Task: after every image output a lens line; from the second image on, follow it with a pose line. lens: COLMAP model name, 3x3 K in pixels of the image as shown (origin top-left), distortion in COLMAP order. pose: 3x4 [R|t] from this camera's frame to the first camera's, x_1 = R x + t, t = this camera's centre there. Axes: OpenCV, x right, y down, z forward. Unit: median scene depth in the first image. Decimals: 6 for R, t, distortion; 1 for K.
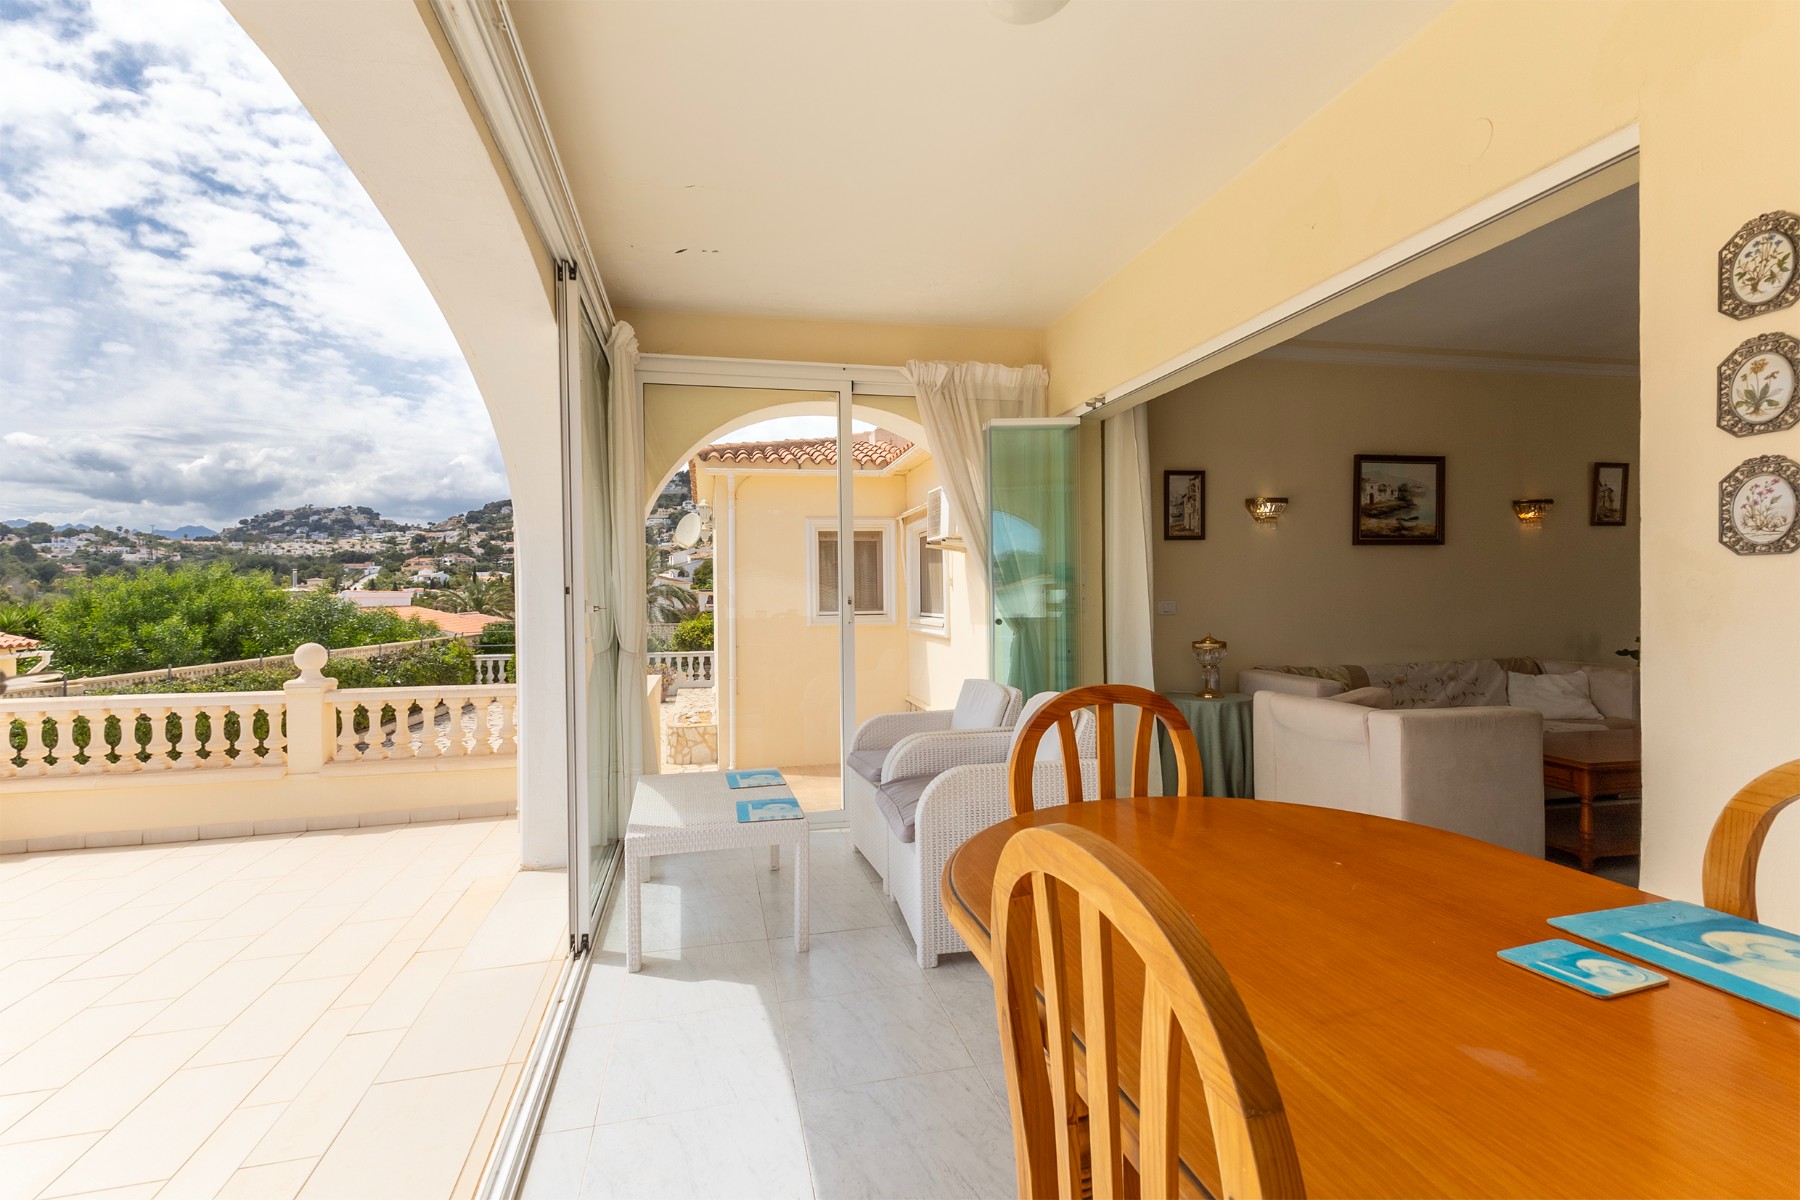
lens RADIAL K [[817.1, 0, 897.2], [0, 817.1, 603.9], [0, 0, 1]] dist [0.014728, -0.001633]
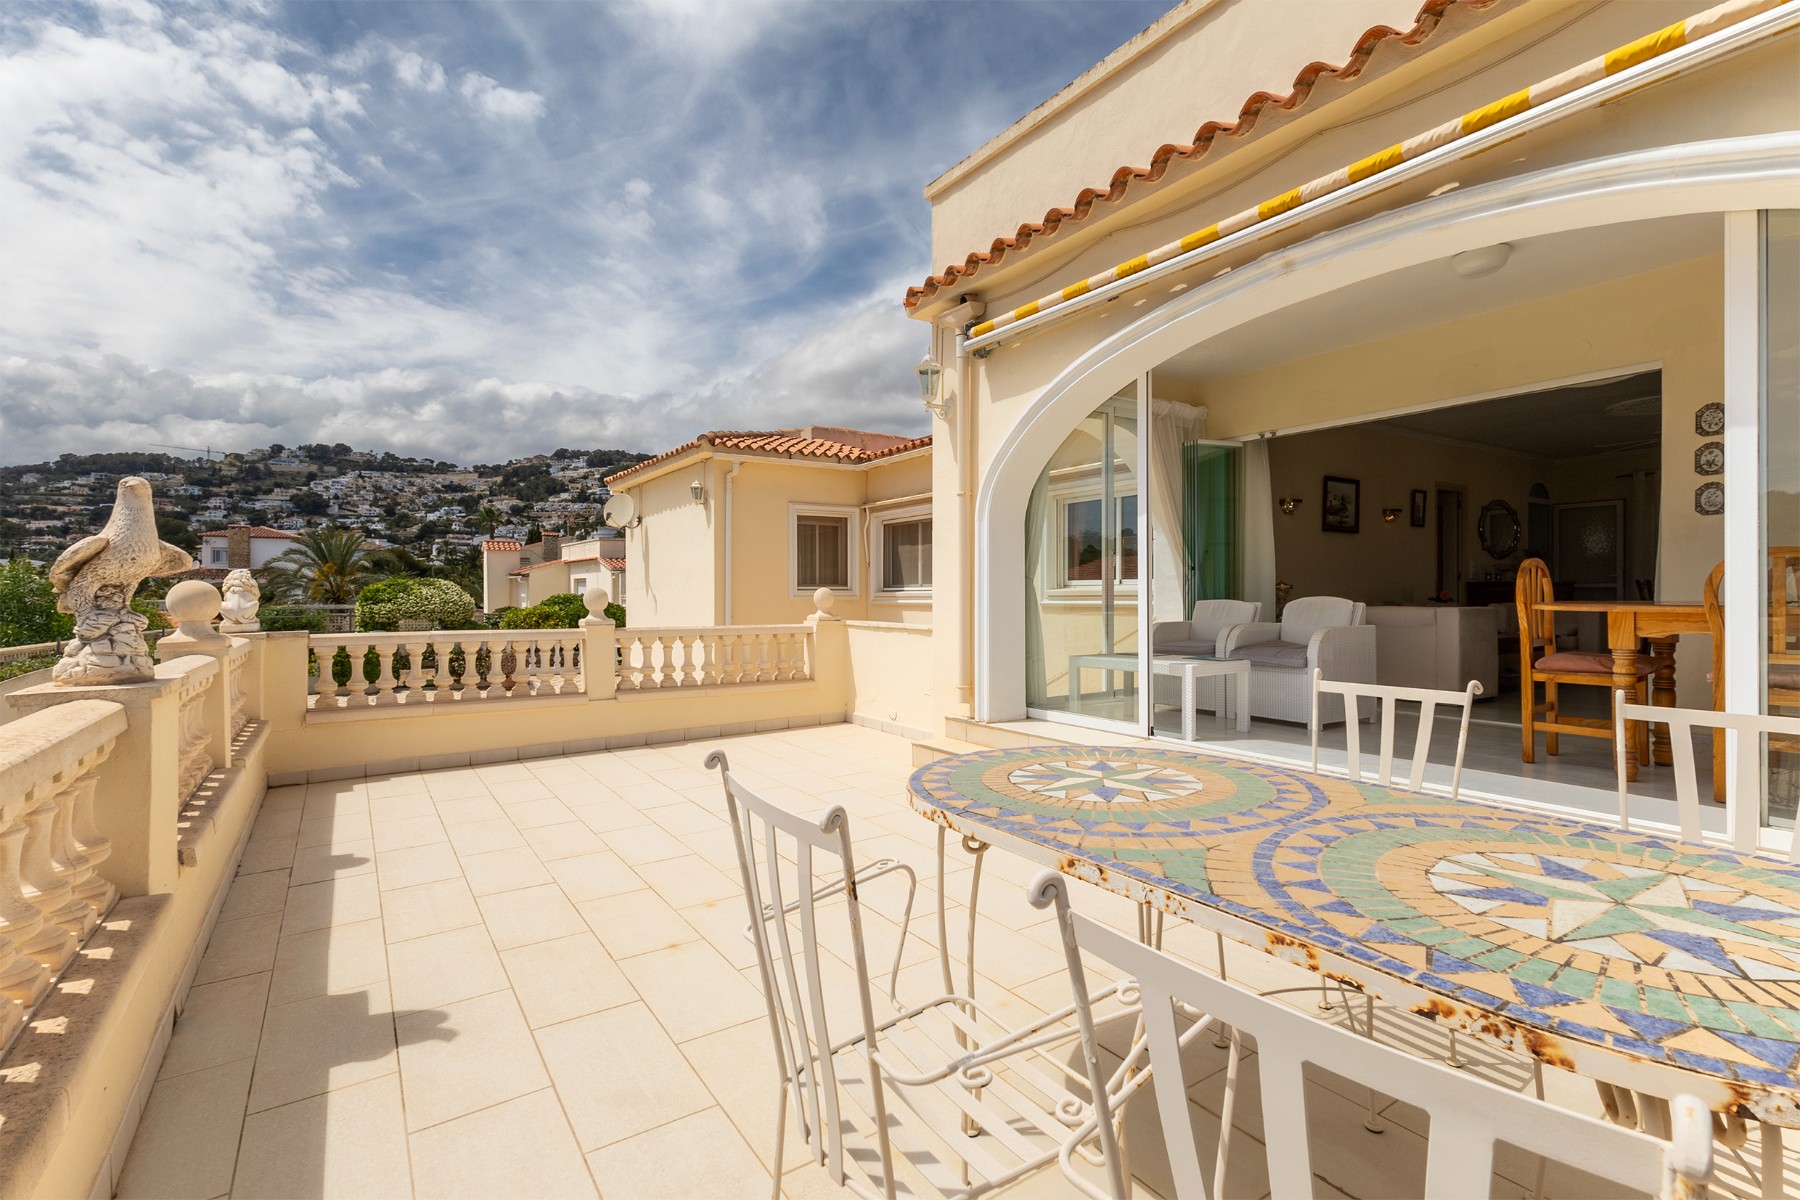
lens RADIAL K [[817.1, 0, 902.9], [0, 817.1, 599.1], [0, 0, 1]] dist [0.014728, -0.001633]
pose [[0.930715, 0.009735, 0.365615, -0.800937], [-0.005861, 0.999914, -0.011704, 0.085994], [-0.365698, 0.008751, 0.930693, -0.207891]]
